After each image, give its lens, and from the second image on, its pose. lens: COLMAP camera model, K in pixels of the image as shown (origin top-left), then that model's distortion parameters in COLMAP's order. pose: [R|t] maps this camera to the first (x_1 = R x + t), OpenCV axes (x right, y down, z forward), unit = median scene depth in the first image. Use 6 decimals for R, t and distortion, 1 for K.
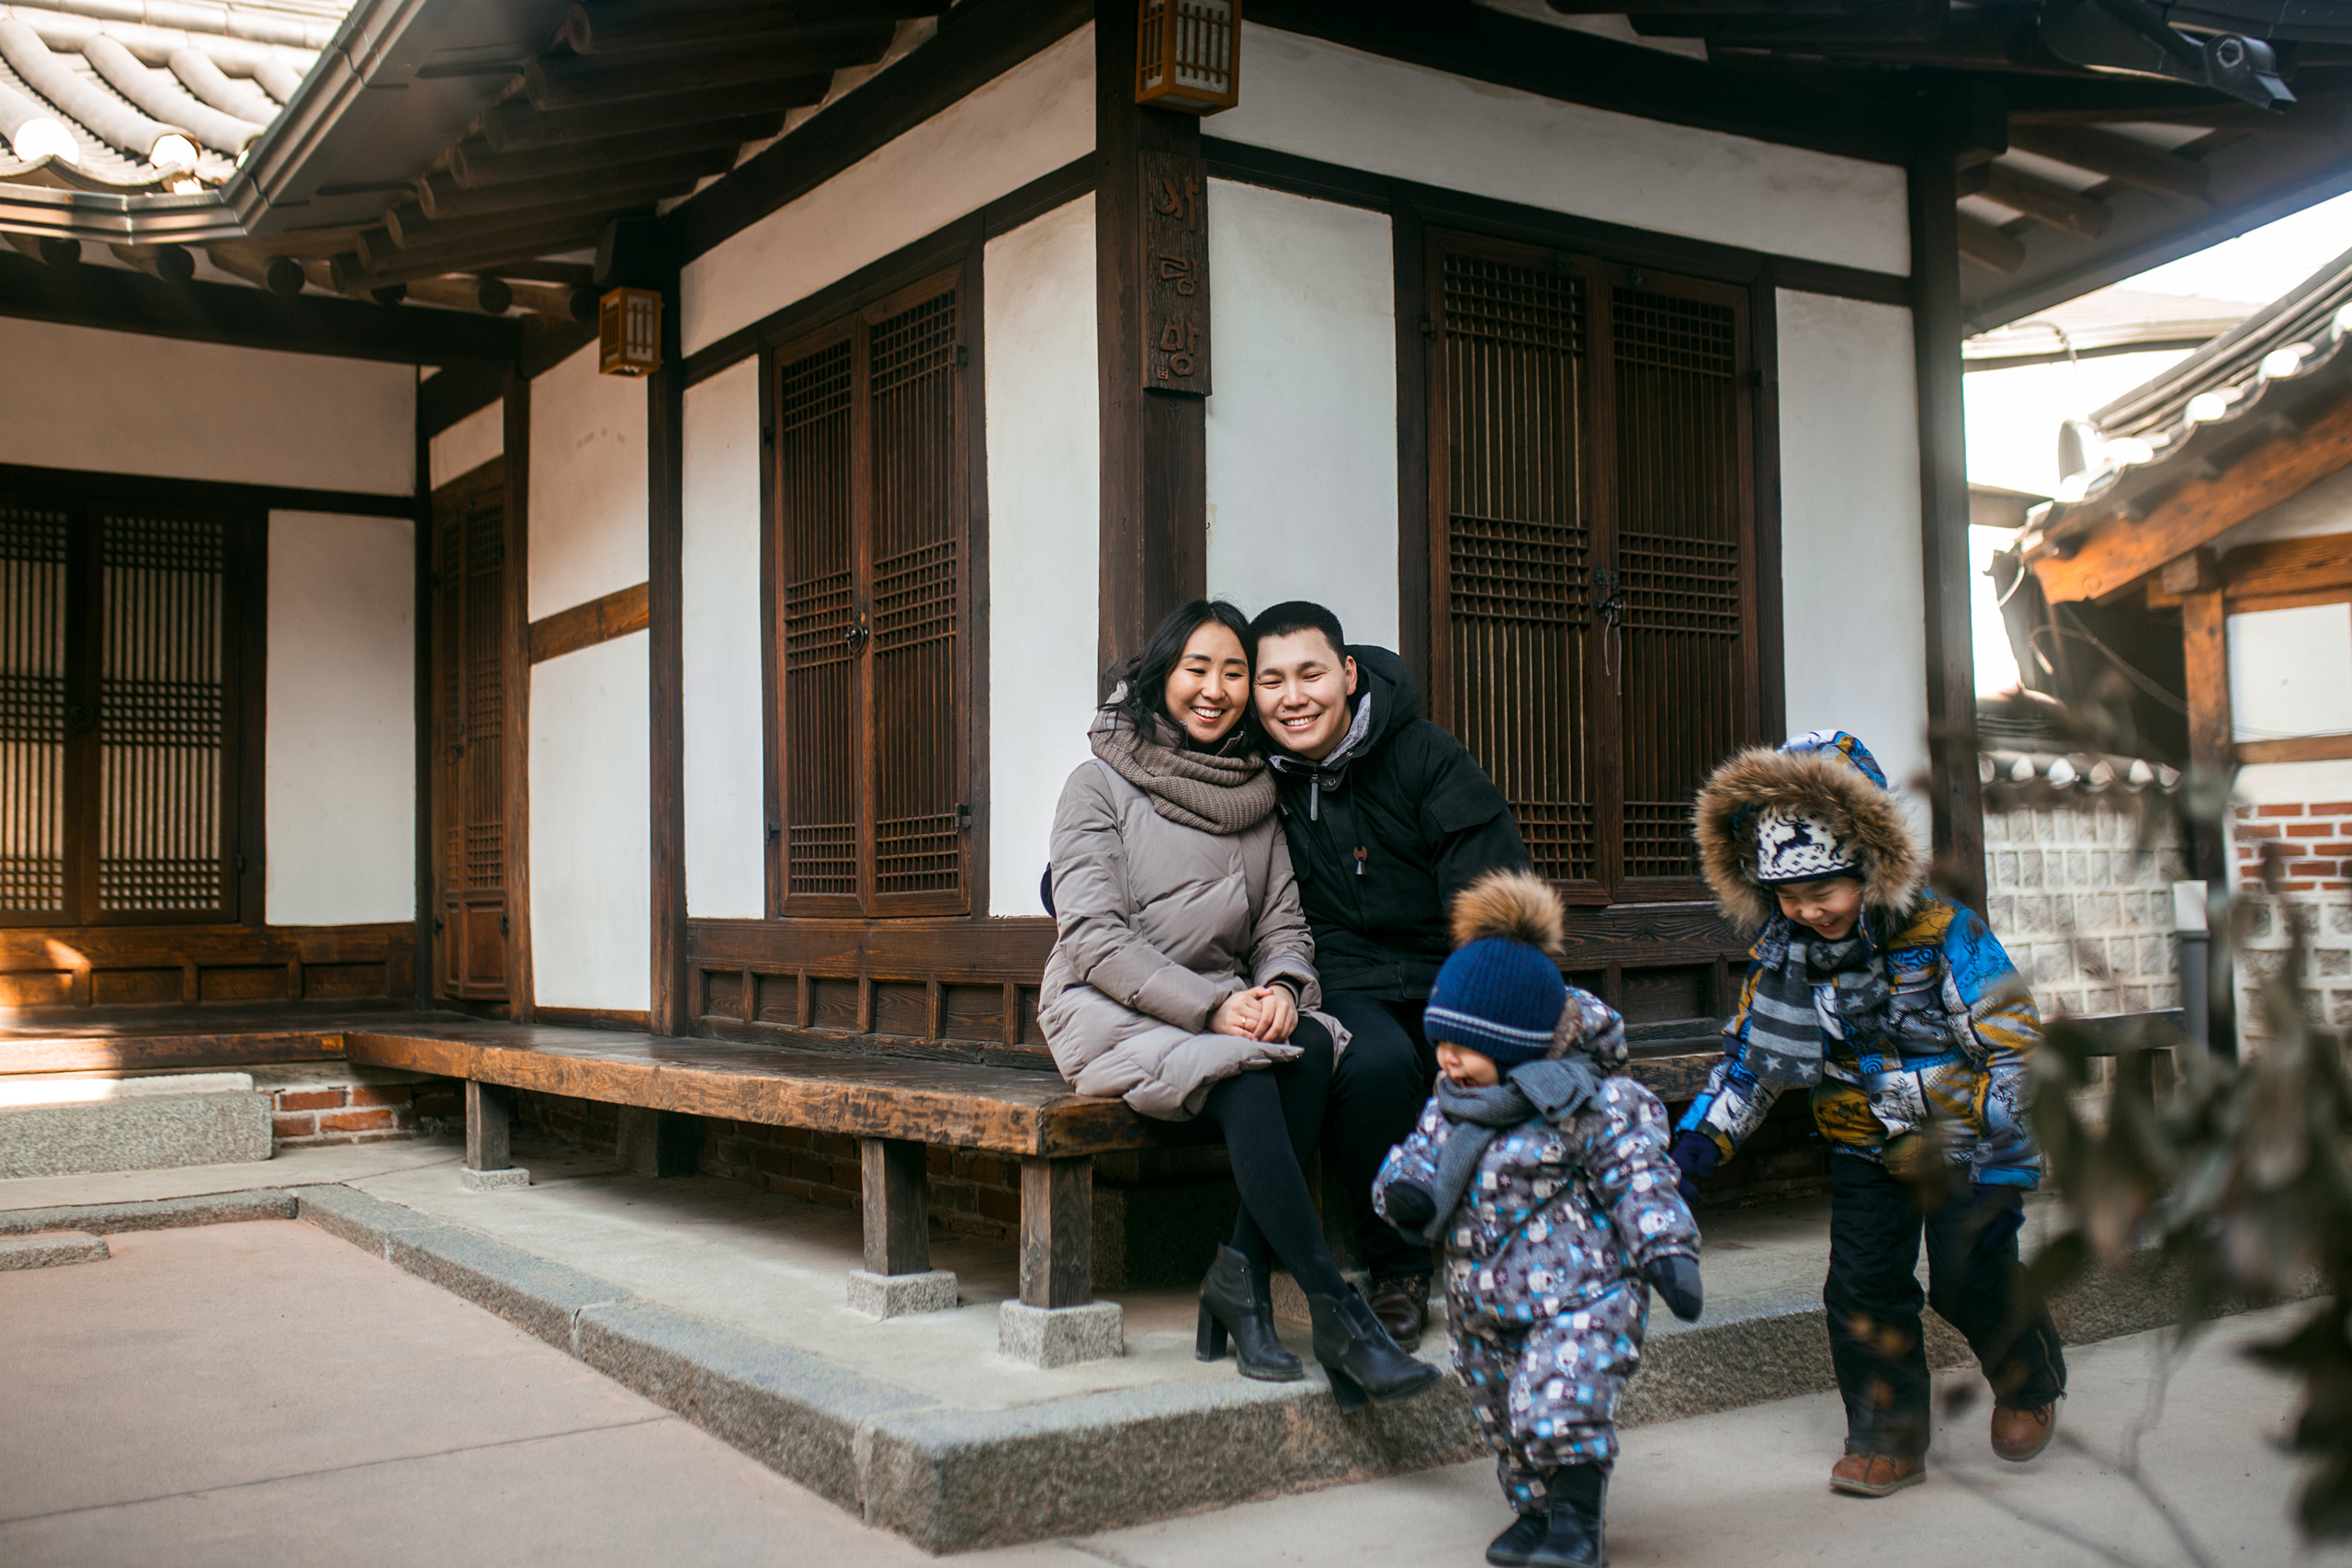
lens RADIAL K [[2367.6, 0, 1175.6], [0, 2367.6, 784.0], [0, 0, 1]] dist [-0.018708, 0.000000]
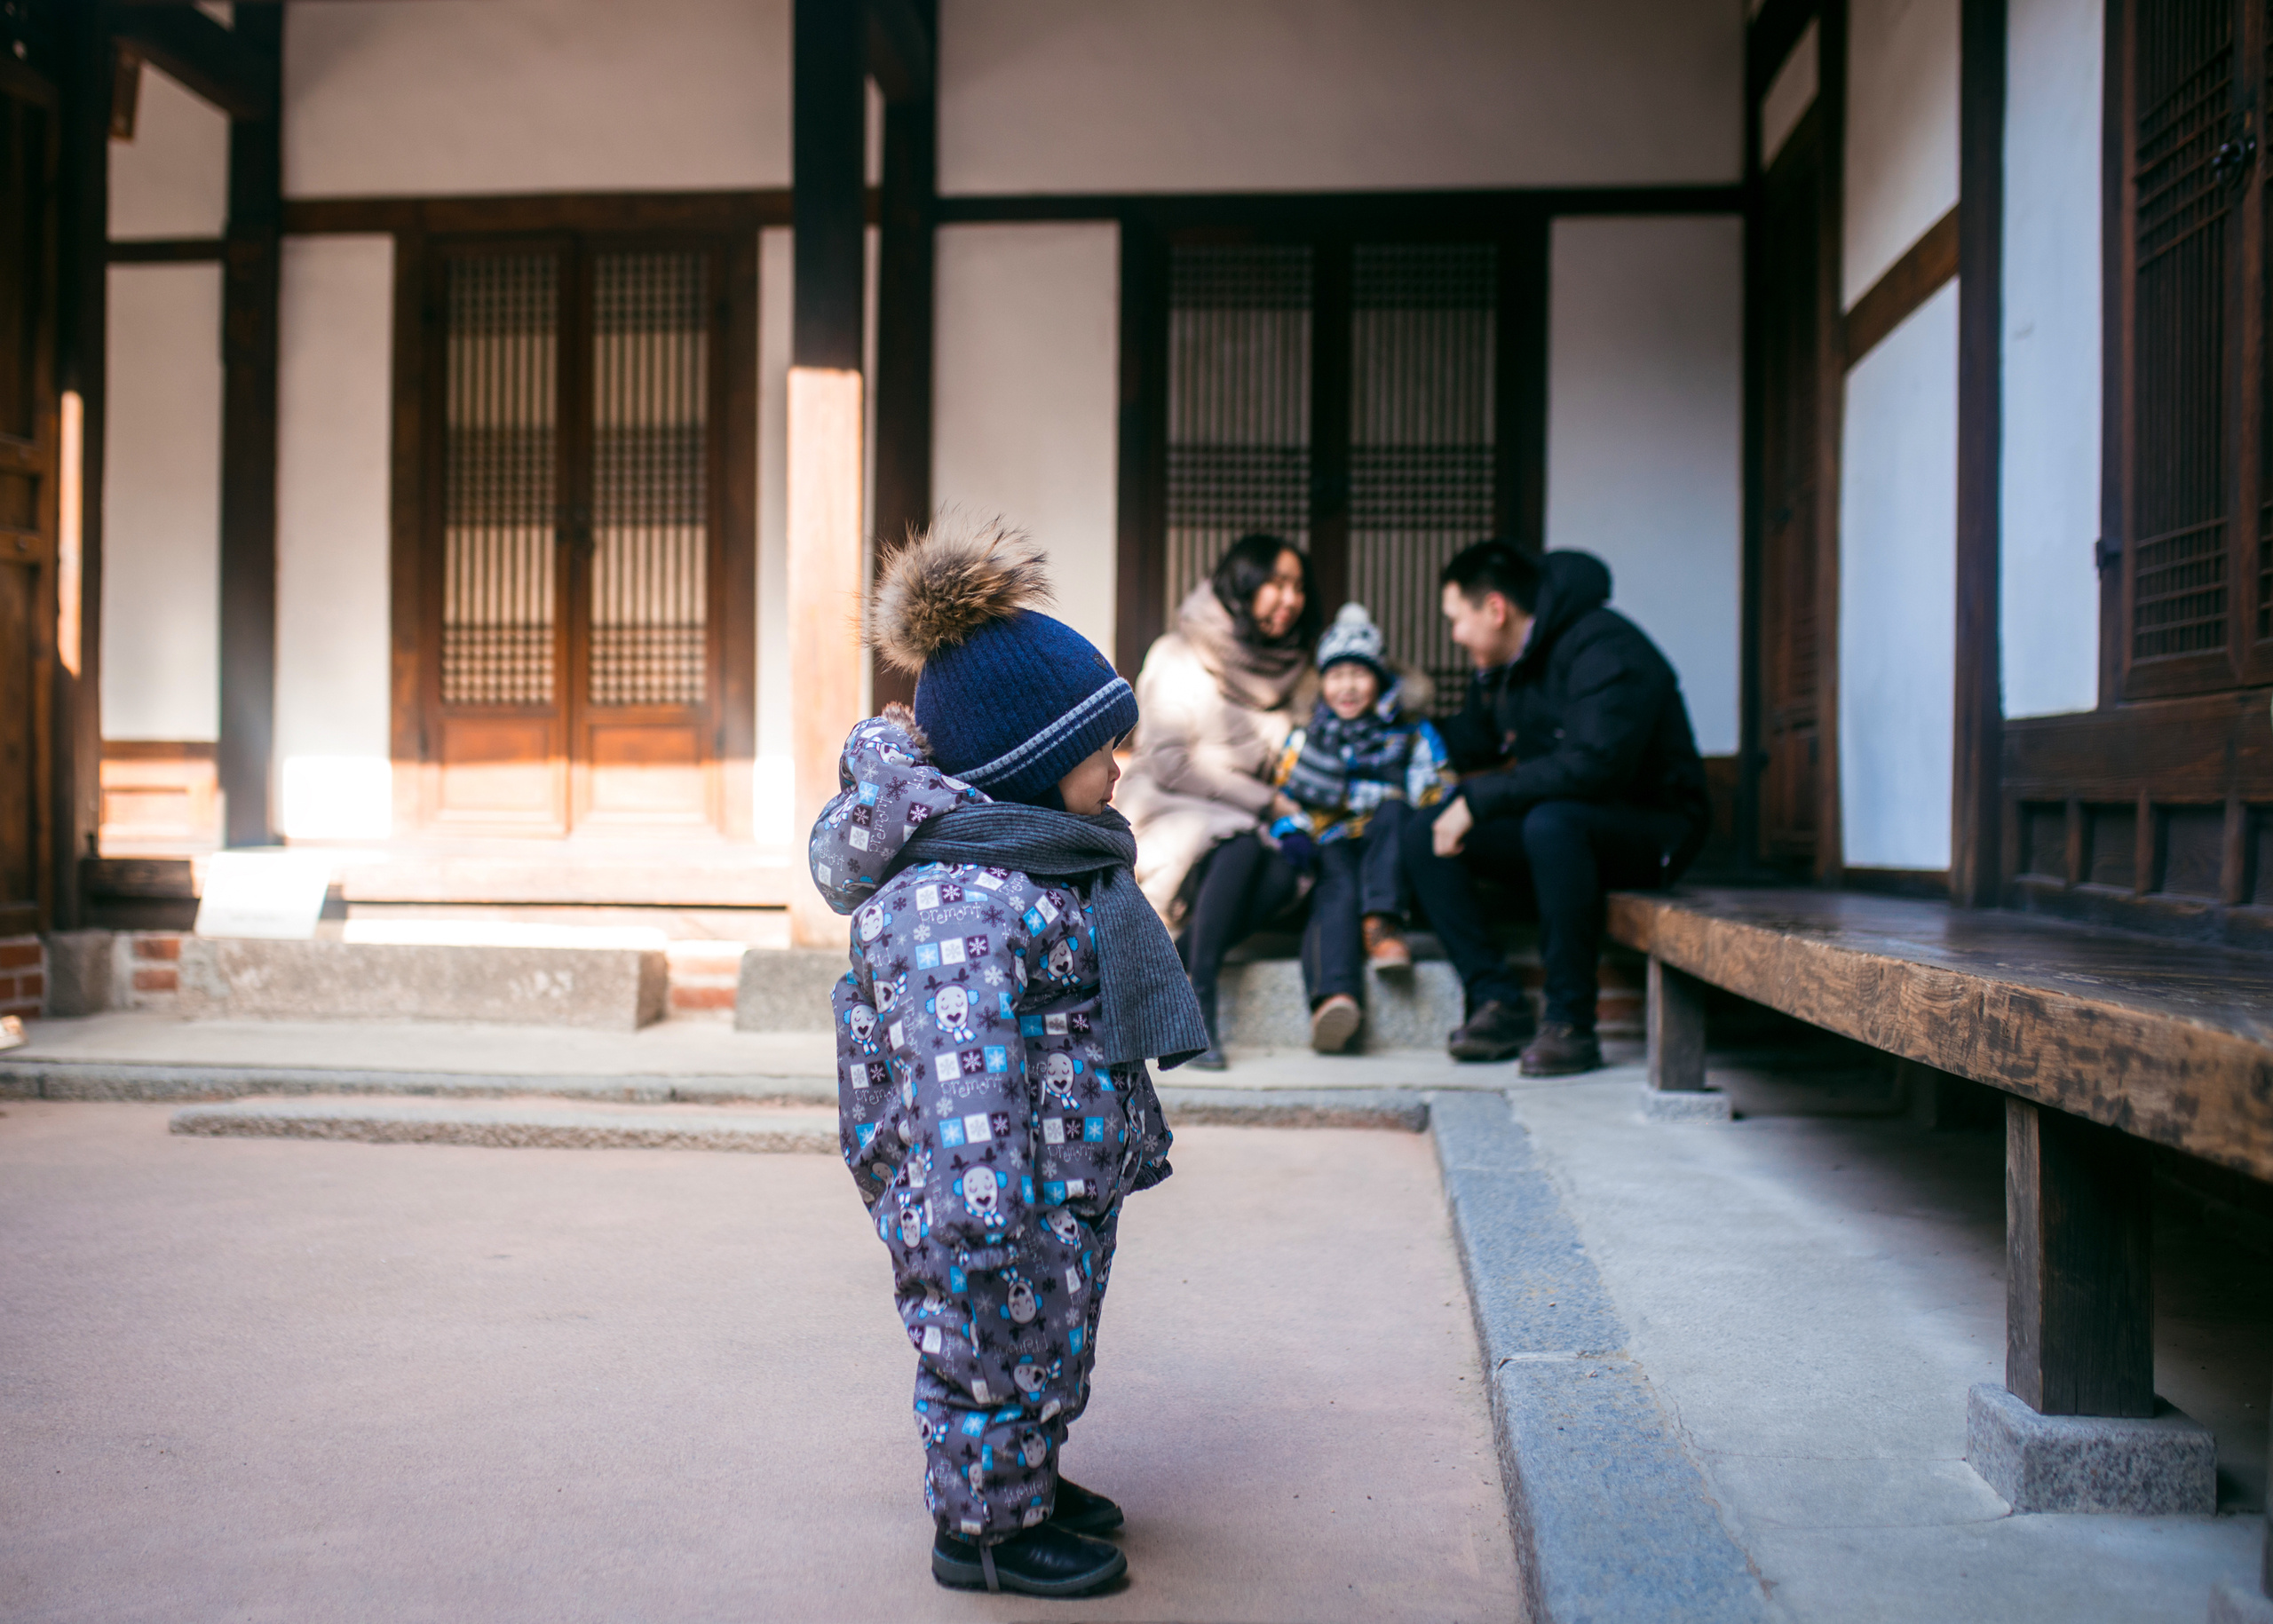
lens RADIAL K [[2372.8, 0, 1134.9], [0, 2372.8, 824.9], [0, 0, 1]] dist [0.007819, 0.000000]
pose [[0.765405, 0.025152, -0.643057, 0.022525], [0.010565, 0.998610, 0.051634, 0.054346], [0.643462, -0.046315, 0.764075, 0.409920]]
